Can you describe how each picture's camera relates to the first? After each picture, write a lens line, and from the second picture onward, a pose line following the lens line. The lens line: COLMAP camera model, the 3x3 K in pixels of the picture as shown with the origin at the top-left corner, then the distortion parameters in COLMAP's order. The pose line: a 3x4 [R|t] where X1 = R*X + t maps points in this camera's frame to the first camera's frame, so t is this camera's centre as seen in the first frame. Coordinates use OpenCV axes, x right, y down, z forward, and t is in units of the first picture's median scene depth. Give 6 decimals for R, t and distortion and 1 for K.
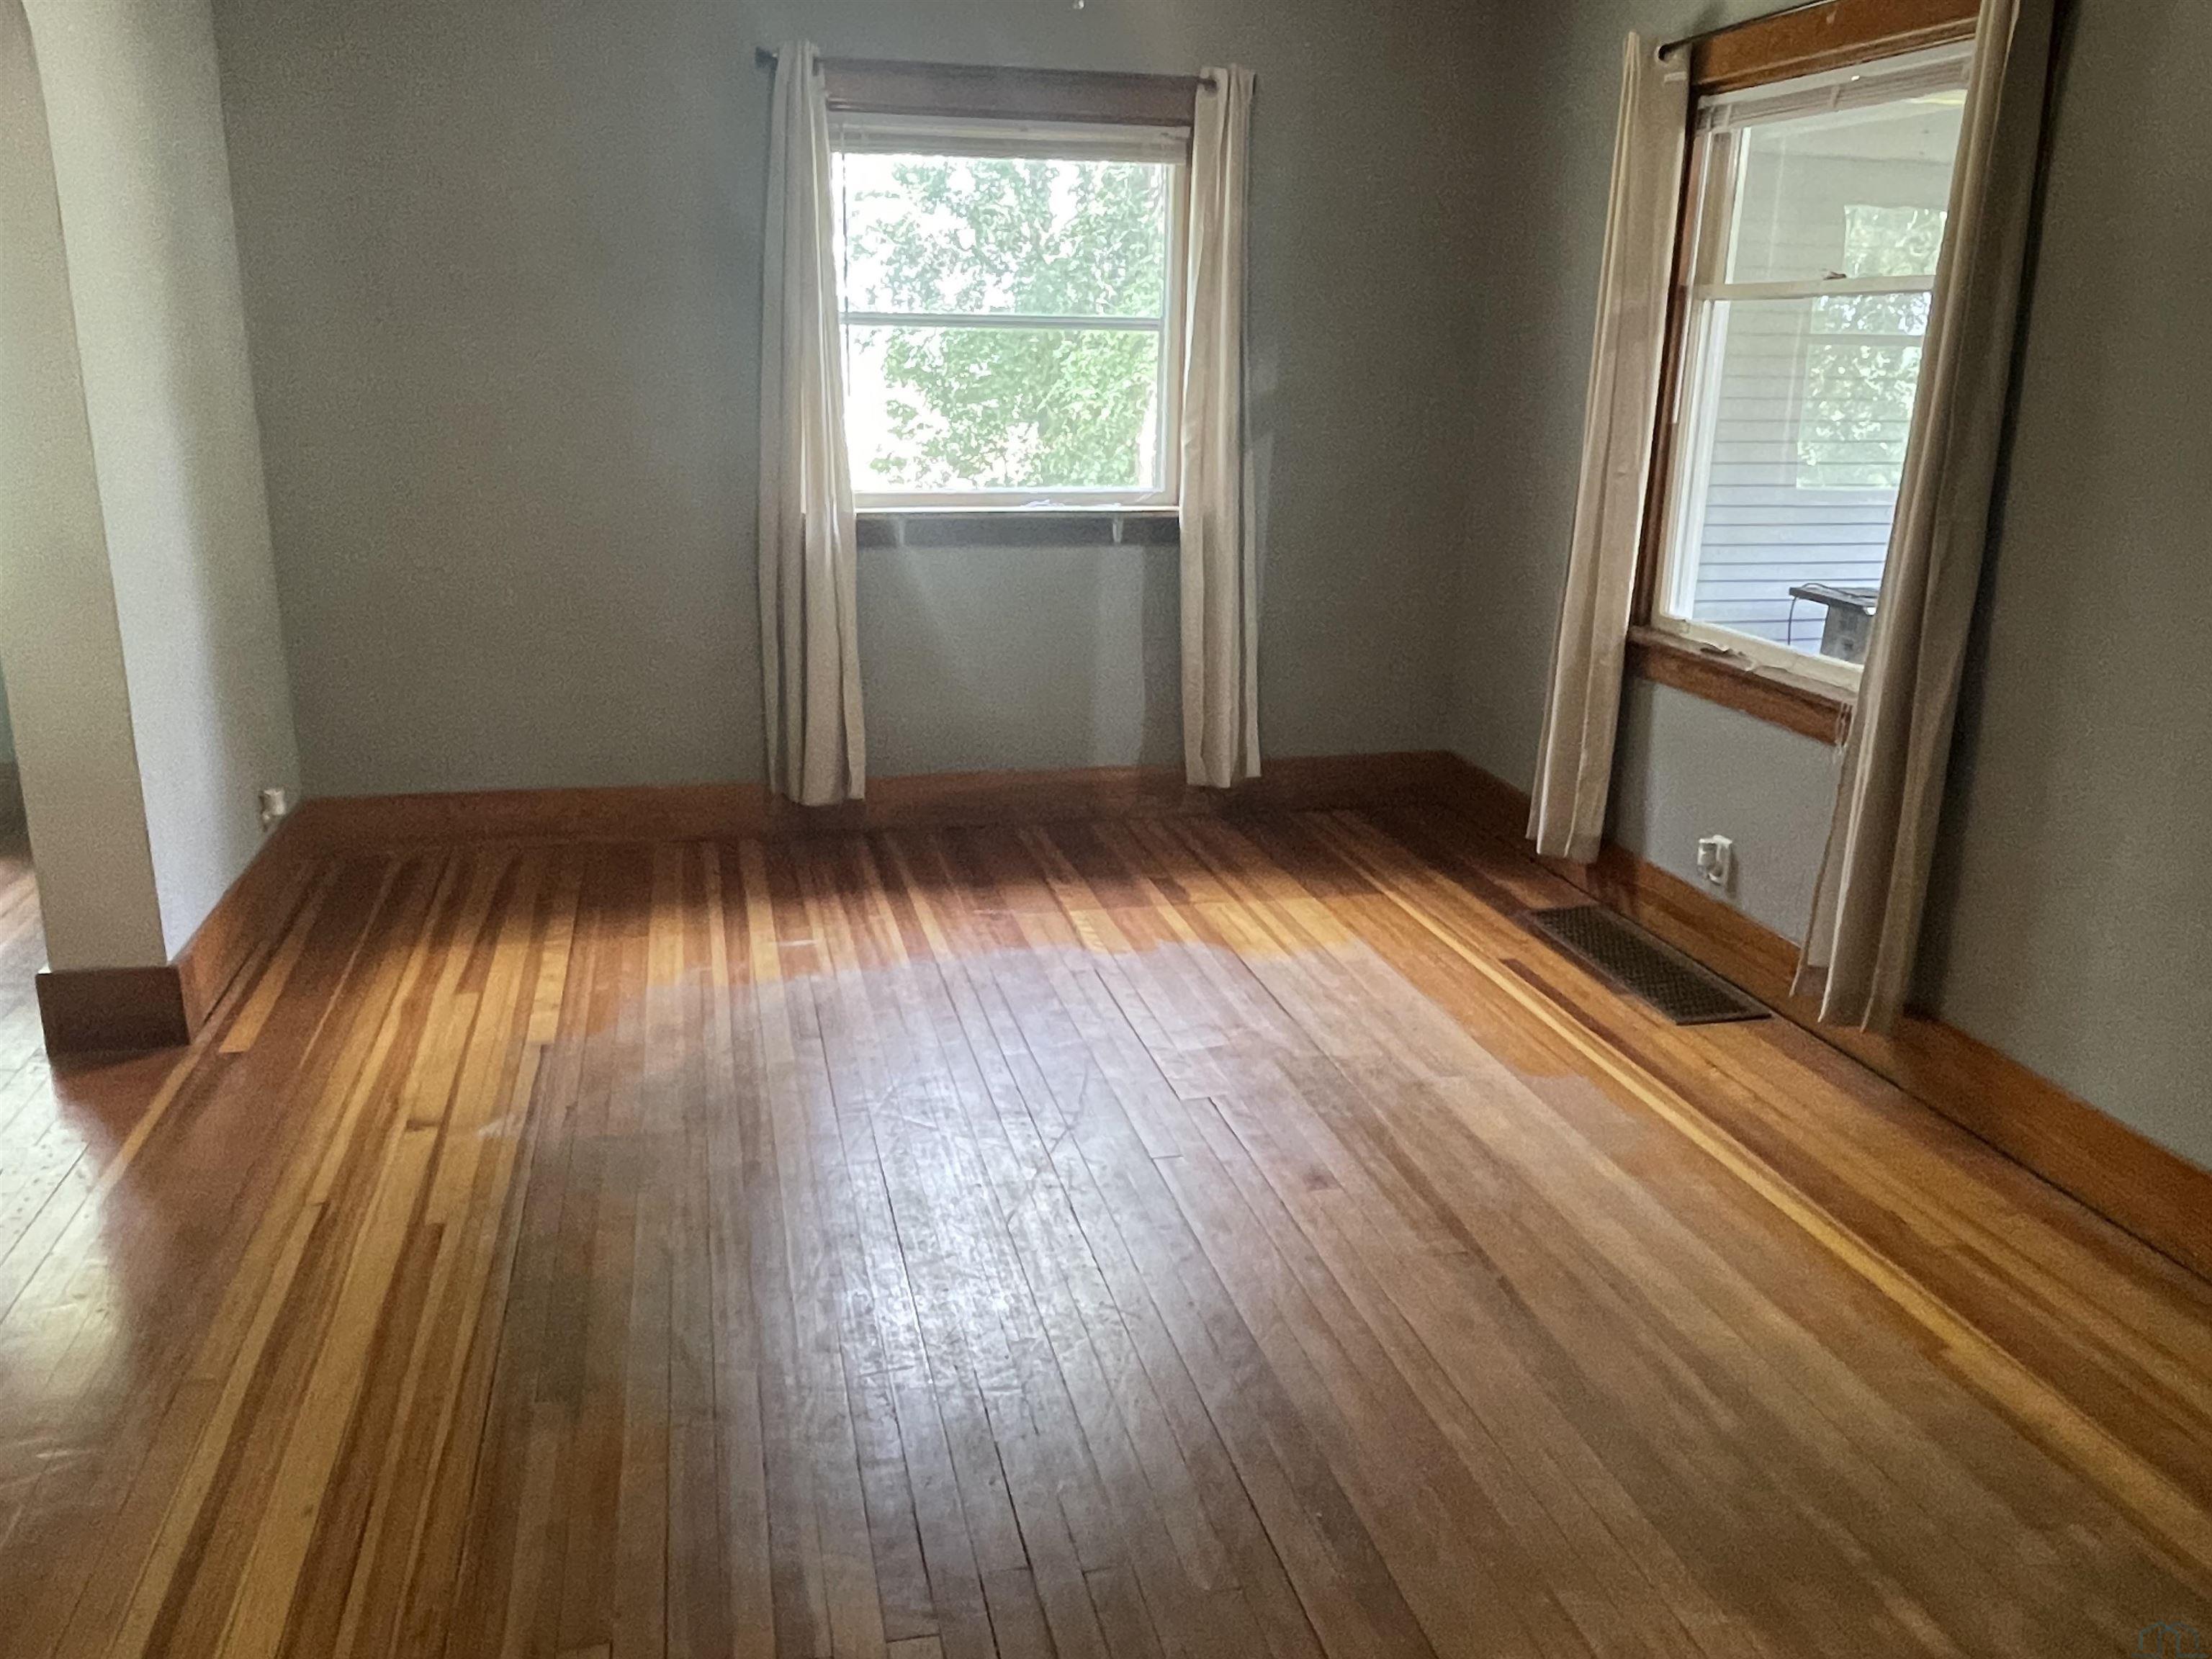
lens RADIAL K [[1670.9, 0, 1106.0], [0, 1670.9, 829.5], [0, 0, 1]] dist [0.033640, -0.152793]
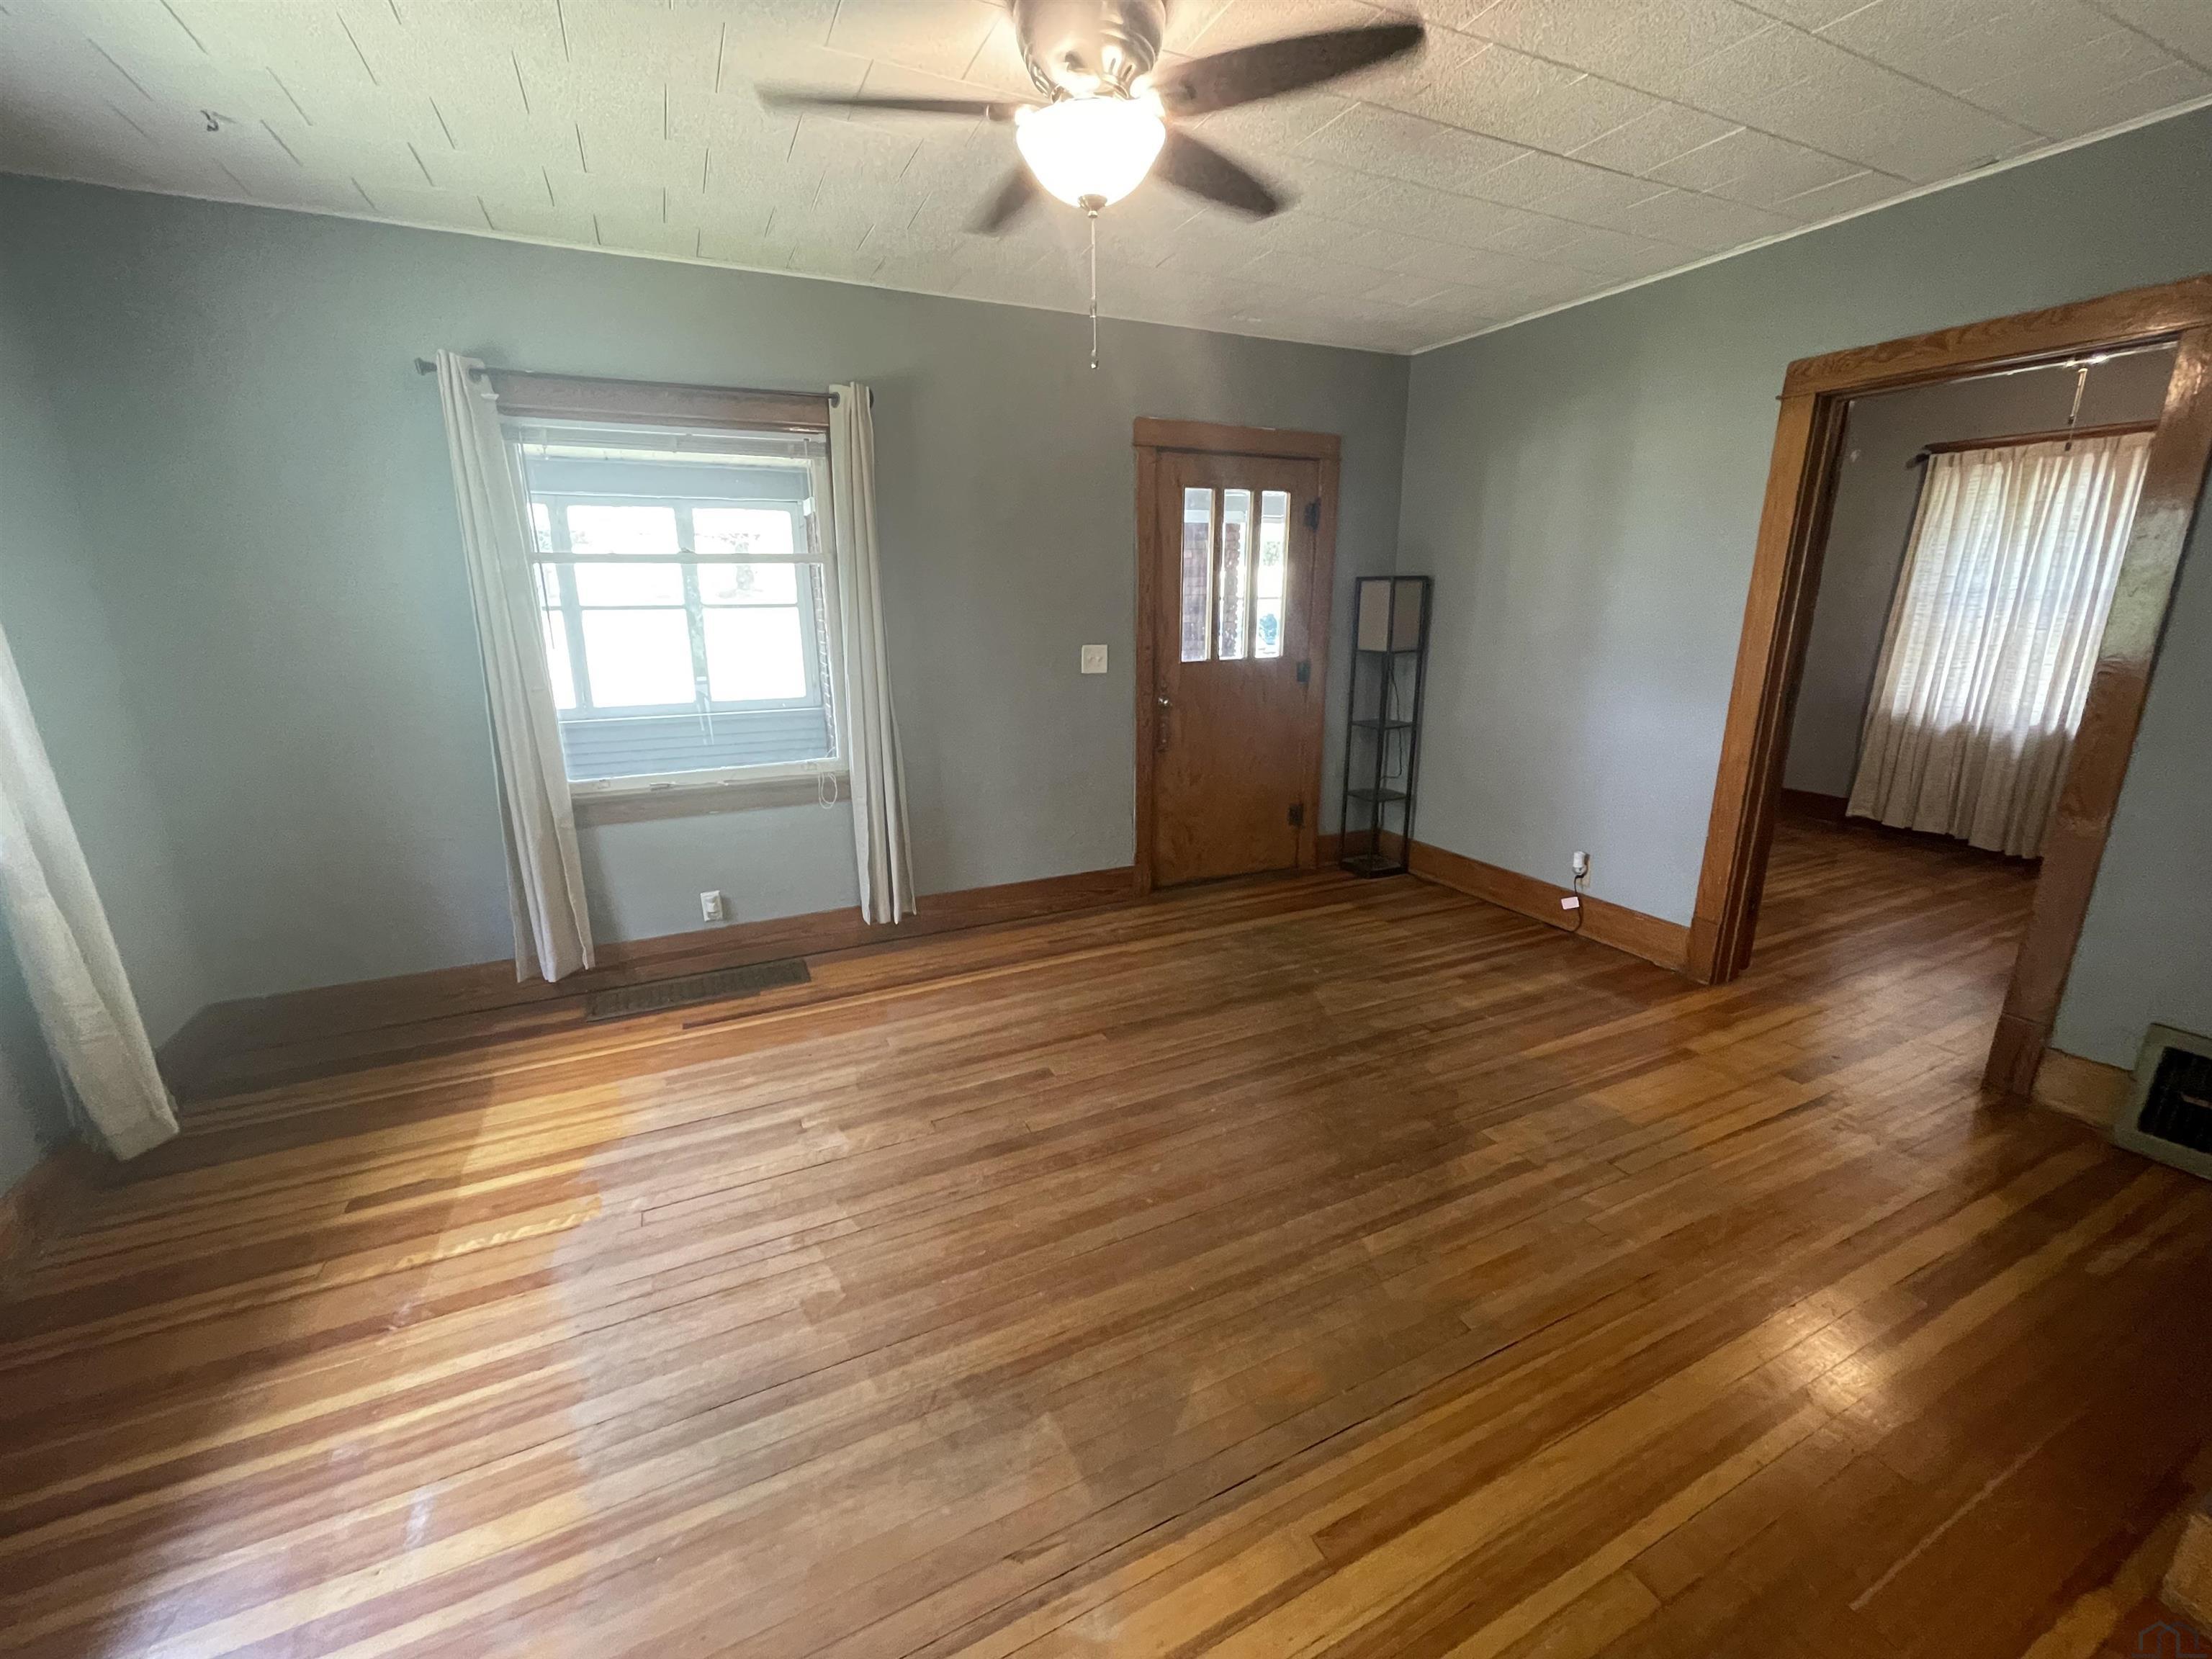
lens RADIAL K [[889.7, 0, 1098.5], [0, 889.7, 822.0], [0, 0, 1]] dist [-0.002426, -0.000166]
pose [[-0.208415, -0.258654, 0.943219, -0.492636], [0.280295, 0.908147, 0.310971, -0.212789], [-0.937015, 0.329191, -0.116772, 0.693295]]
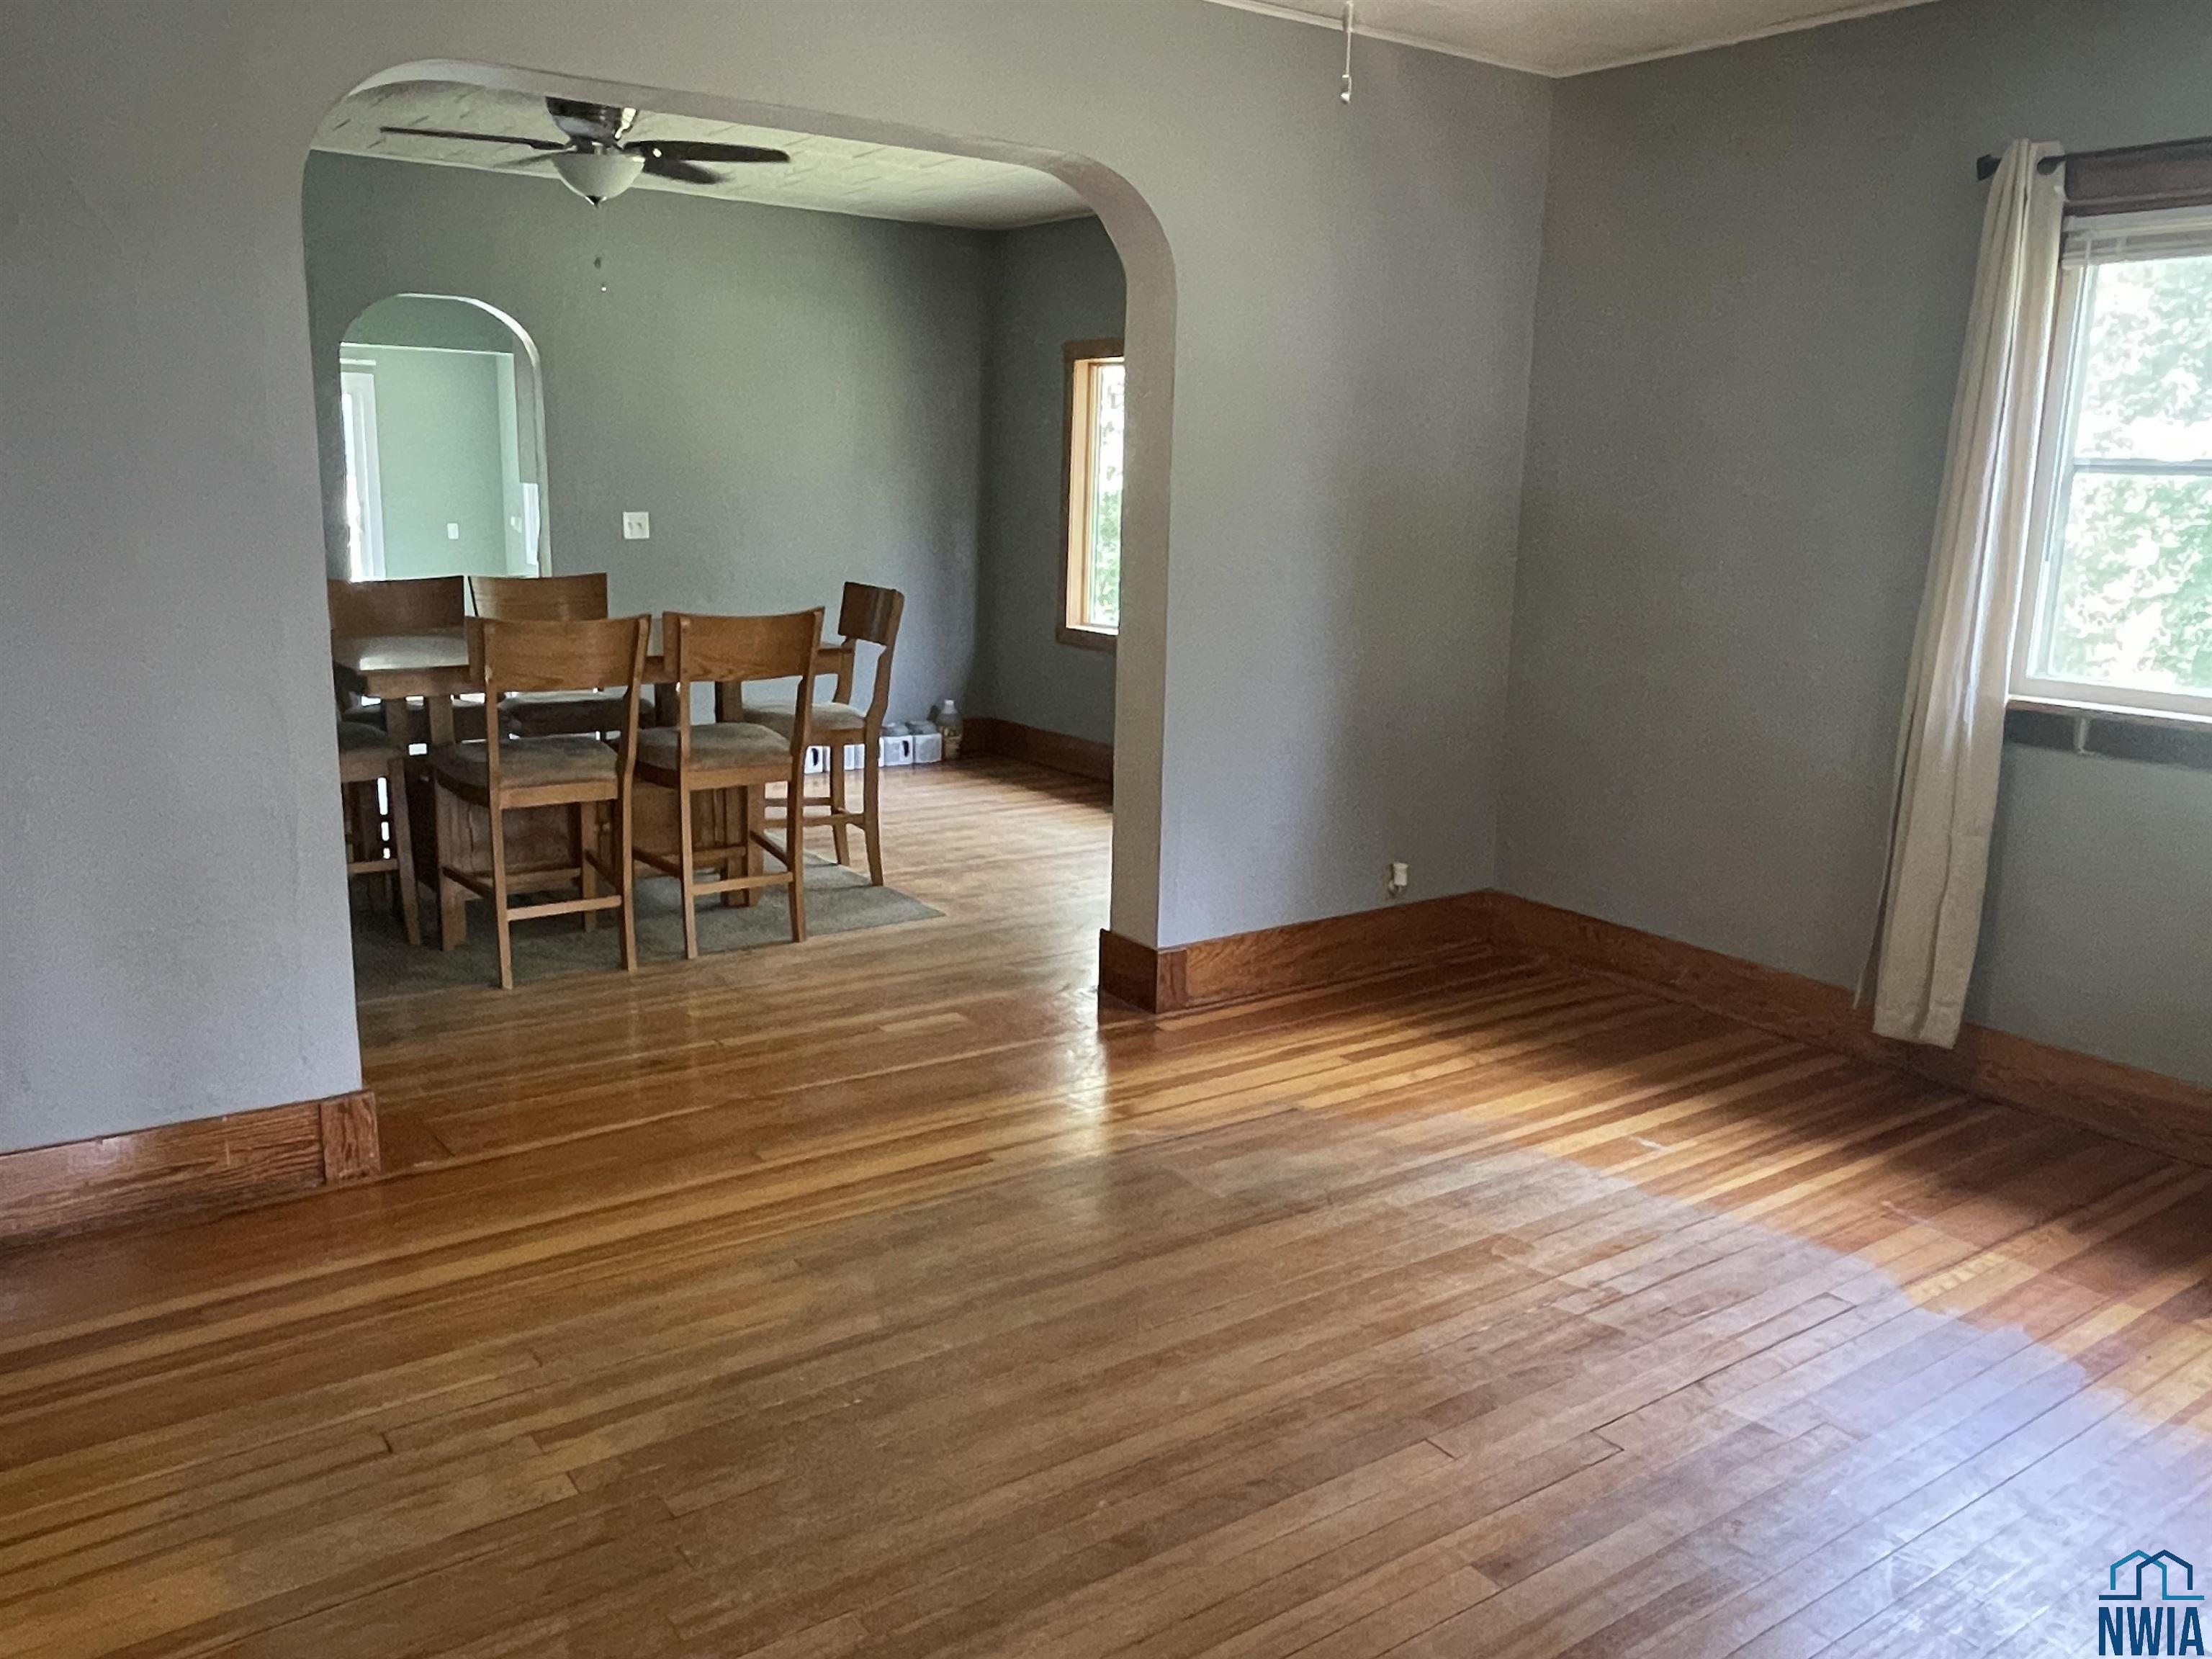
lens RADIAL K [[1690.9, 0, 1106.0], [0, 1690.9, 829.5], [0, 0, 1]] dist [0.078680, -0.158573]
pose [[0.384132, 0.184478, -0.904660, 0.490364], [-0.279182, 0.957175, 0.076642, -0.080340], [0.880057, 0.223124, 0.419184, 0.325868]]
